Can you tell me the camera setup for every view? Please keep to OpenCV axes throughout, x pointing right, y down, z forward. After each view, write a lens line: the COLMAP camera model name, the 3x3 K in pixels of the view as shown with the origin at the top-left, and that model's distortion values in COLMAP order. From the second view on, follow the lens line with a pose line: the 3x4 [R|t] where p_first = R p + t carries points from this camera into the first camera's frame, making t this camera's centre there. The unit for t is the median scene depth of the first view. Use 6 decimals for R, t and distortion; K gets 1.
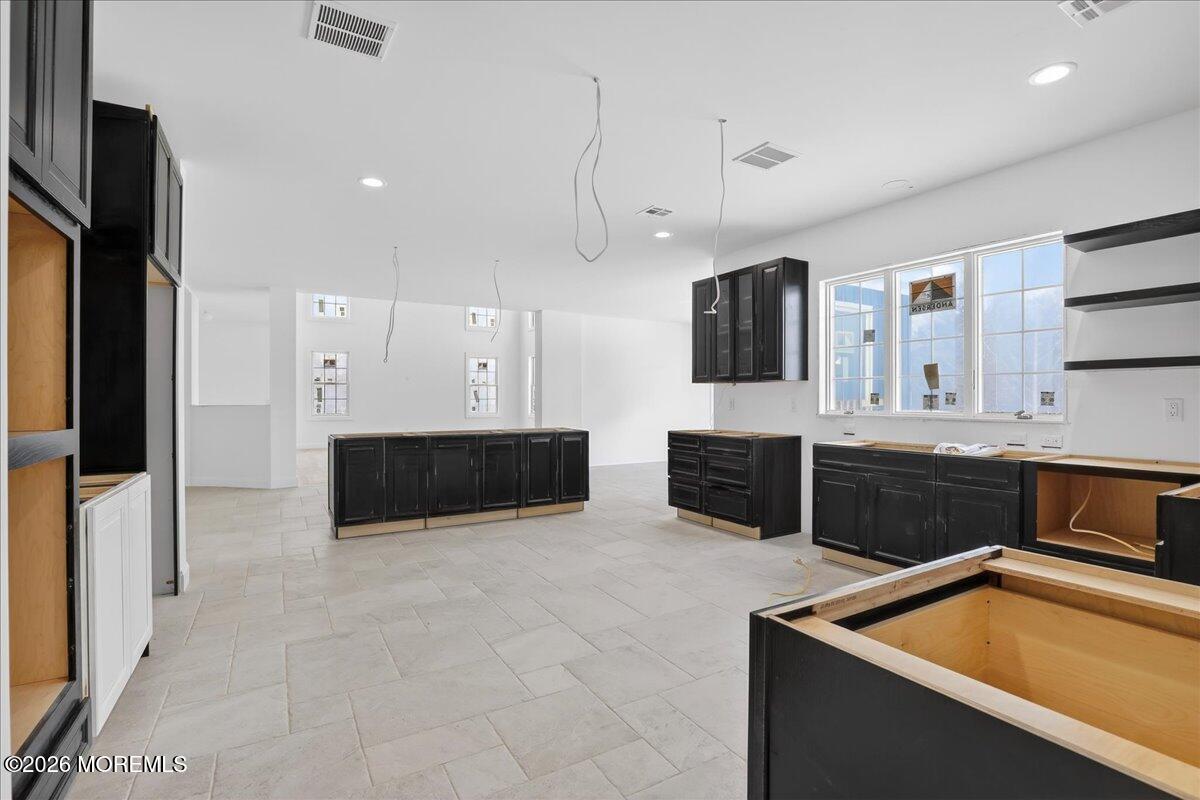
lens RADIAL K [[545.2, 0, 604.2], [0, 545.2, 403.1], [0, 0, 1]] dist [-0.045243, -0.000193]
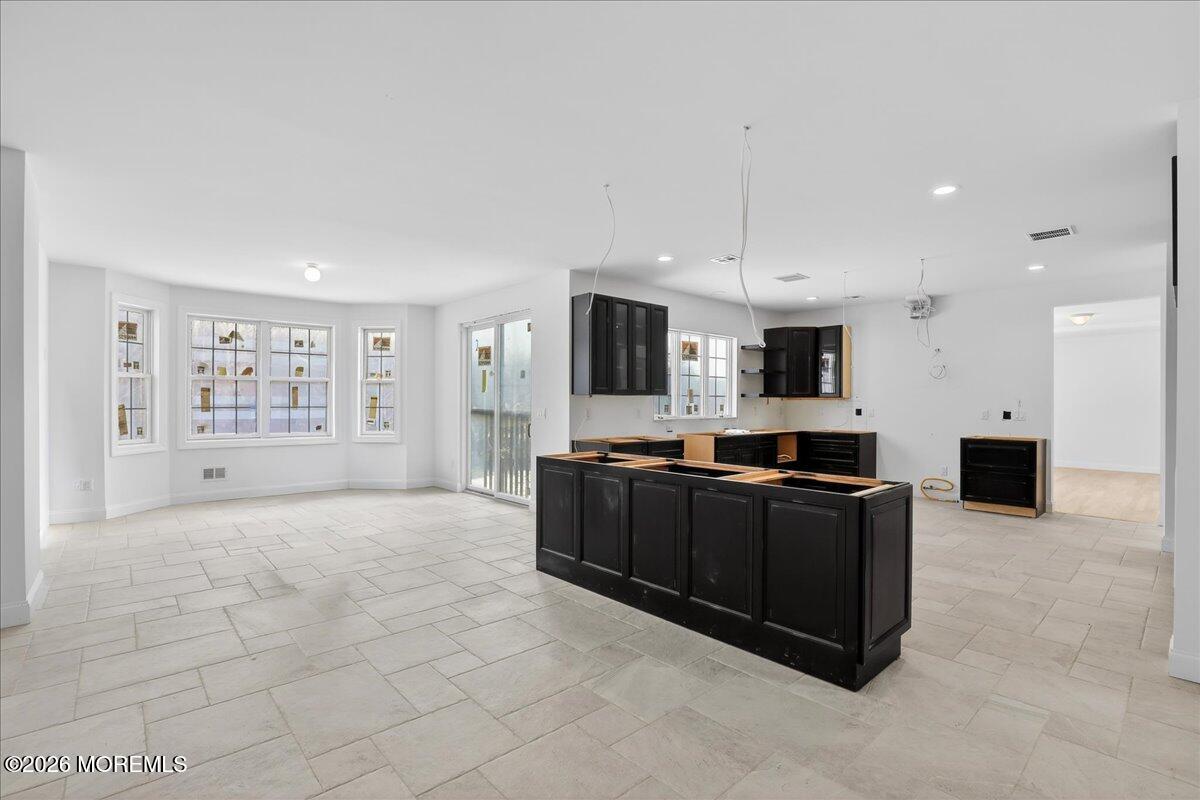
lens RADIAL K [[545.2, 0, 604.2], [0, 545.2, 403.1], [0, 0, 1]] dist [-0.045243, -0.000193]
pose [[-0.180191, -0.001304, 0.983631, -1.169186], [0.006725, 0.999974, 0.002558, -0.033324], [-0.983609, 0.007076, -0.180178, 1.644703]]
